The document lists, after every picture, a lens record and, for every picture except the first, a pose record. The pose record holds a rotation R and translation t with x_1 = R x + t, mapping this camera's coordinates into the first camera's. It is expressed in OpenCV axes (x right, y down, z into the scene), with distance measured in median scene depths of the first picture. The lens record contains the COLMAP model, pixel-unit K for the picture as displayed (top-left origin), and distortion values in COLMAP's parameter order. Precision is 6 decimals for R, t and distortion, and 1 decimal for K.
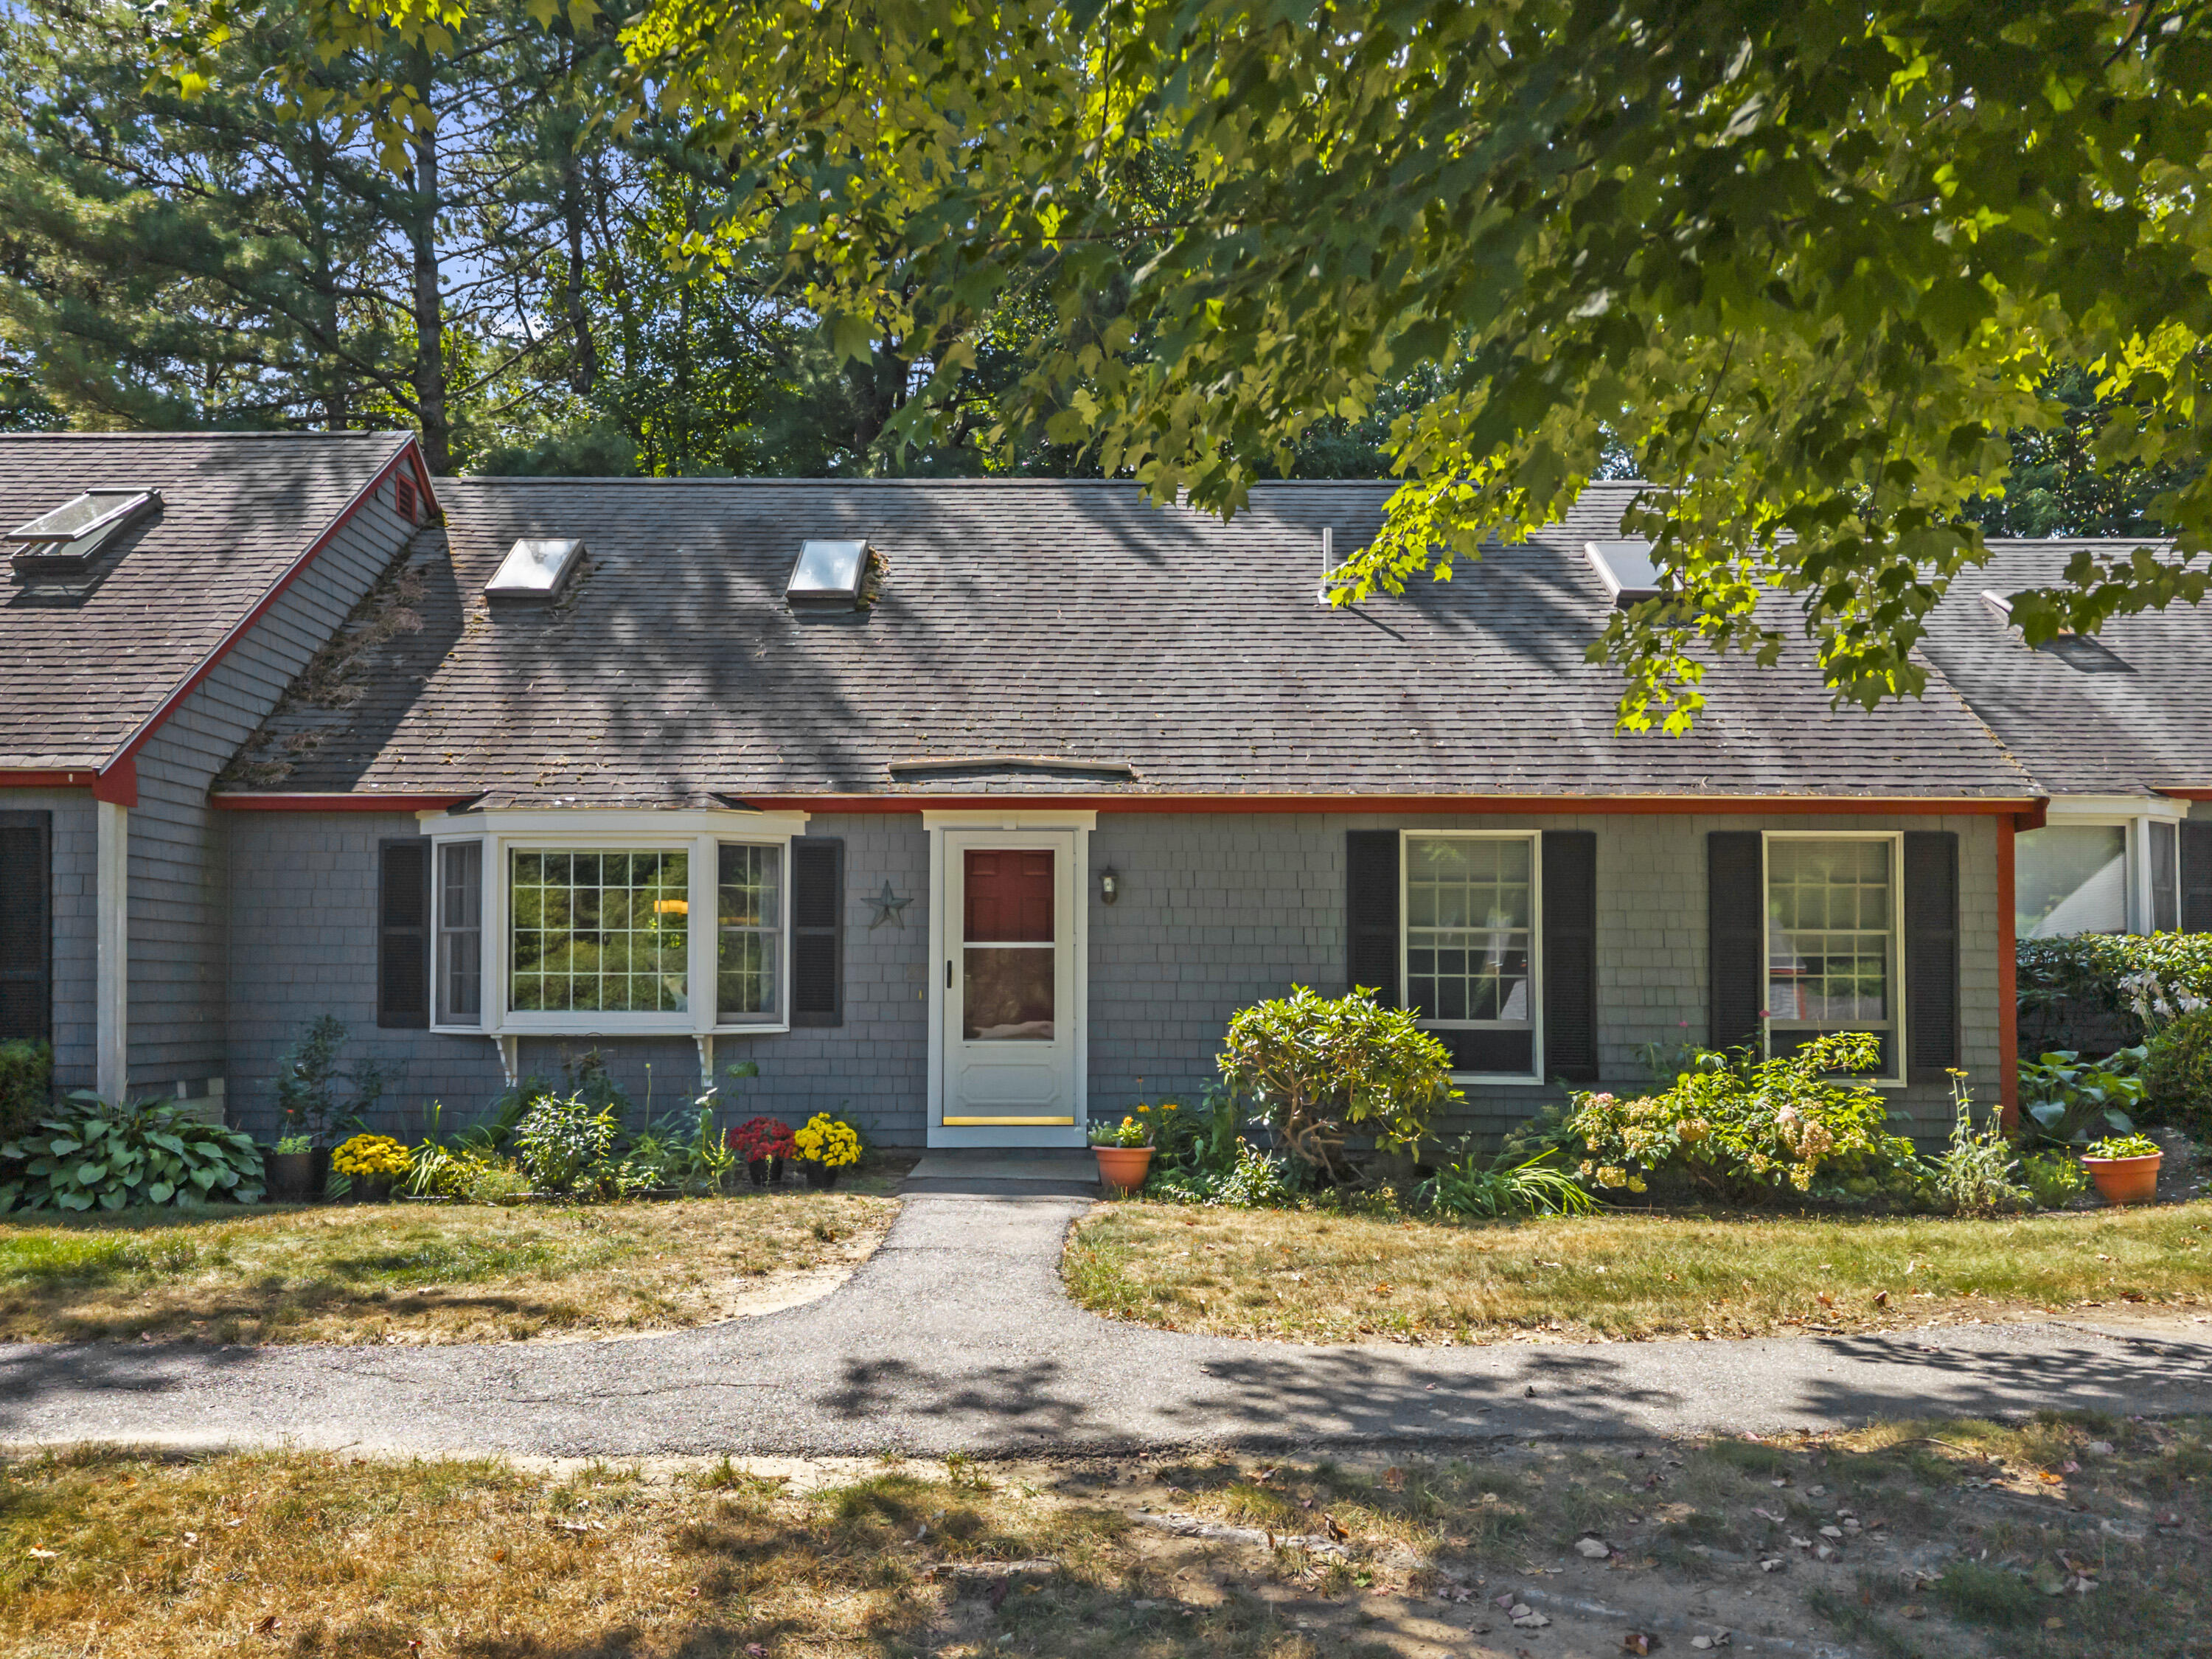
lens RADIAL K [[1619.7, 0, 1104.8], [0, 1619.7, 961.5], [0, 0, 1]] dist [0.002105, 0.000603]
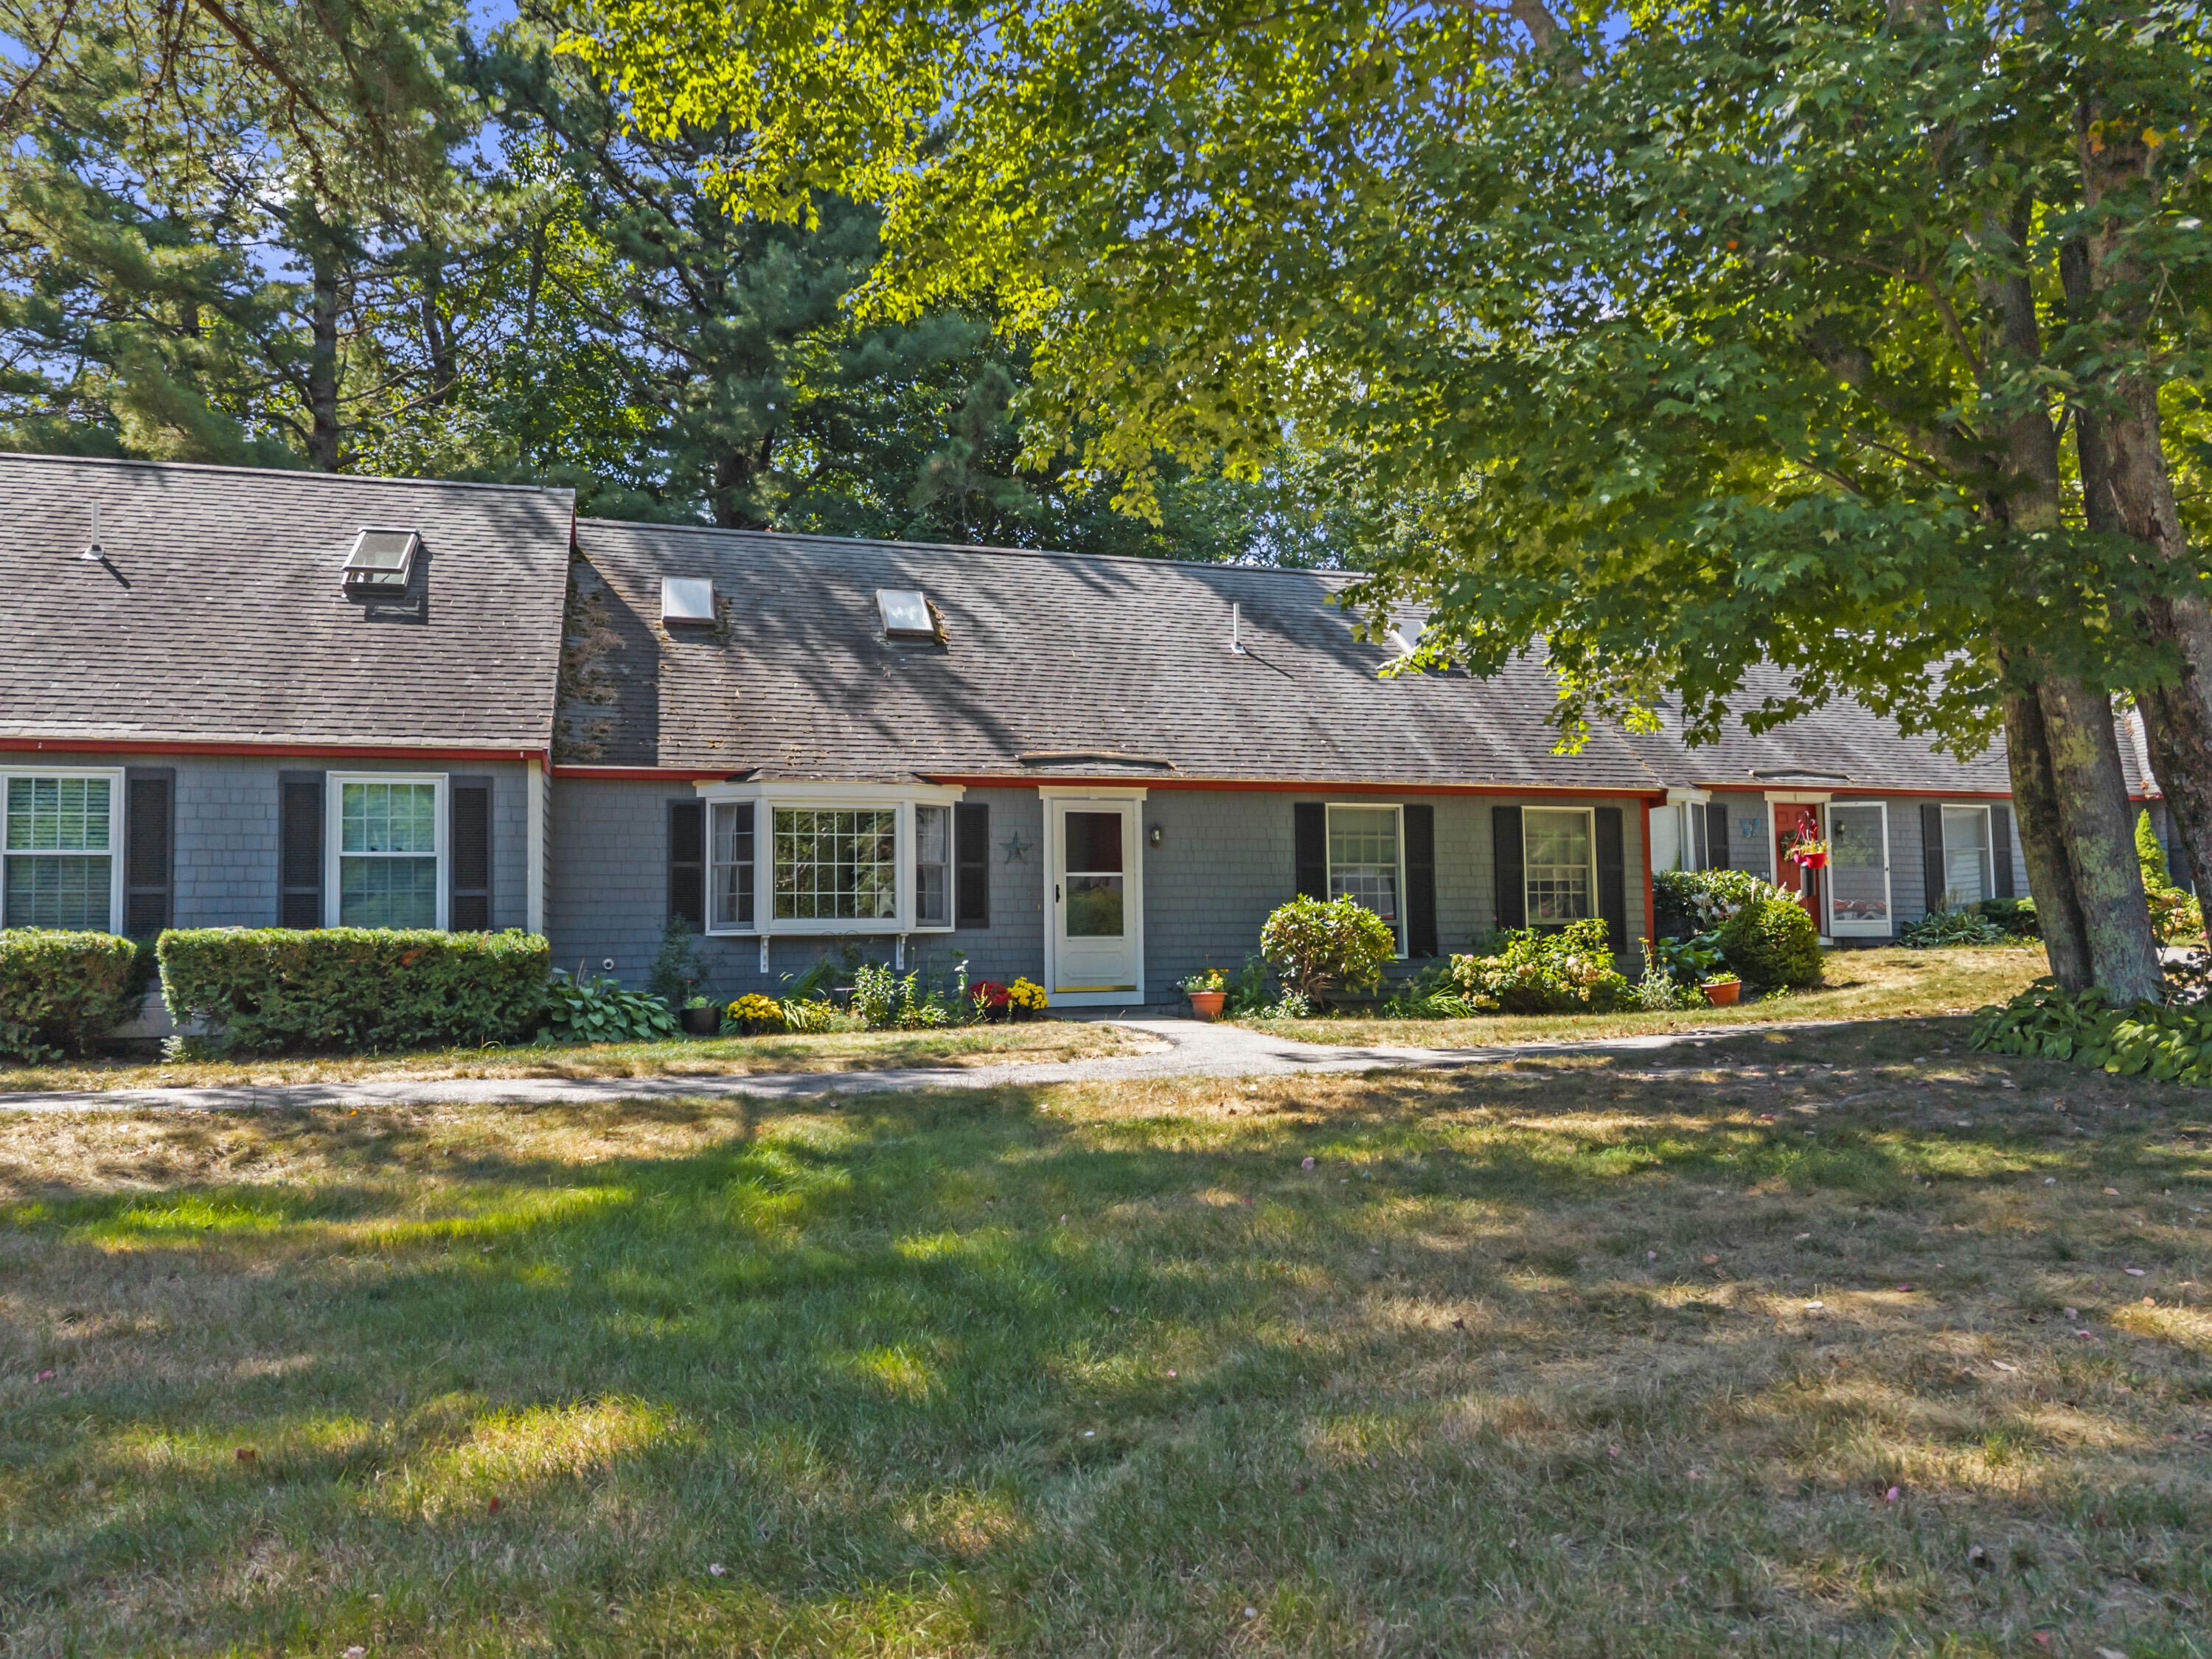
lens RADIAL K [[1572.0, 0, 1180.9], [0, 1572.0, 842.7], [0, 0, 1]] dist [0.002256, 0.002947]
pose [[0.950459, 0.005238, 0.310806, -0.446108], [0.011791, 0.998531, -0.052886, 0.040420], [-0.310626, 0.053931, 0.949001, -0.447678]]
